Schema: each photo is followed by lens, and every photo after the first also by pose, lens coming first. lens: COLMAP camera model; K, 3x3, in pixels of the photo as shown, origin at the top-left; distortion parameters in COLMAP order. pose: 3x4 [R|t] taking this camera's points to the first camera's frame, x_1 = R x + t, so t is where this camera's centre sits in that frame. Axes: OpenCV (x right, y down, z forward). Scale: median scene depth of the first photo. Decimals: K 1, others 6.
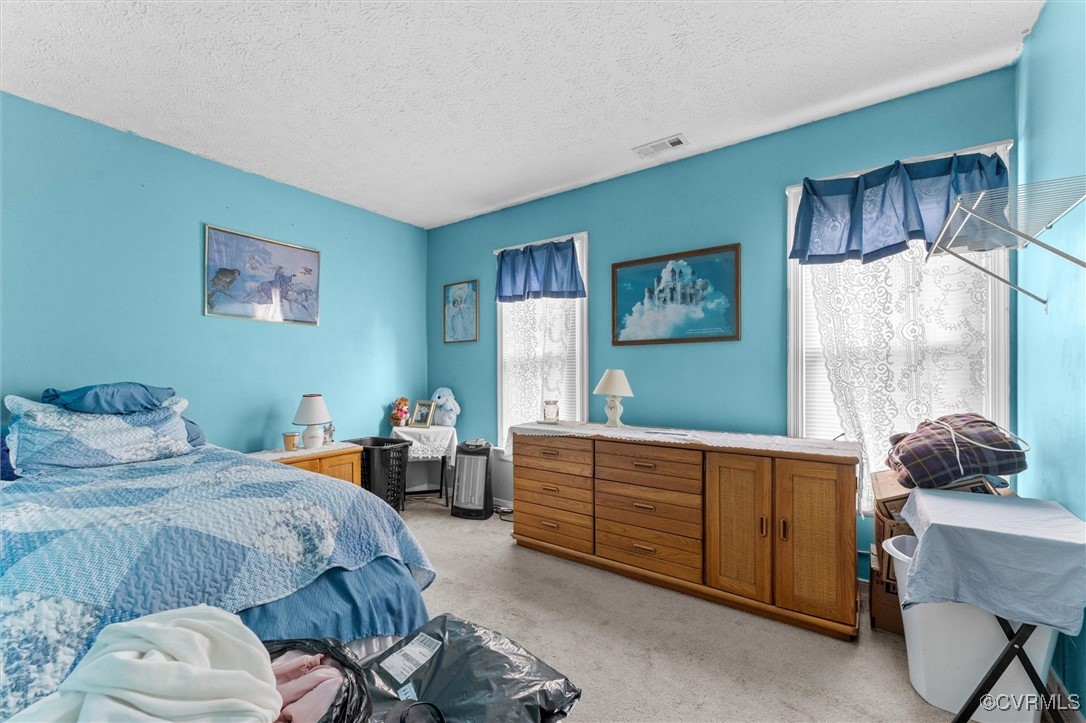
lens RADIAL K [[435.8, 0, 543.0], [0, 435.8, 361.5], [0, 0, 1]] dist [0.000184, 0.000056]
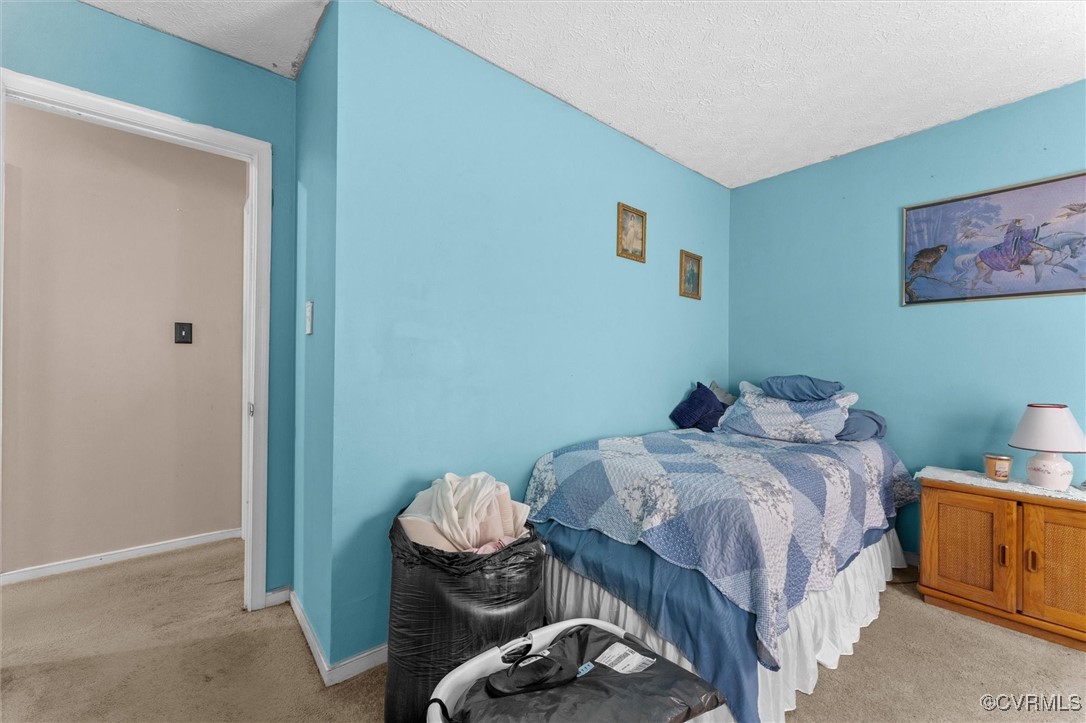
lens RADIAL K [[440.8, 0, 543.0], [0, 440.8, 361.5], [0, 0, 1]] dist [0.000679, 0.000029]
pose [[-0.253235, -0.003661, -0.967398, 0.316430], [0.014649, 0.999864, -0.007619, 0.006738], [0.967294, -0.016101, -0.253147, 0.485695]]
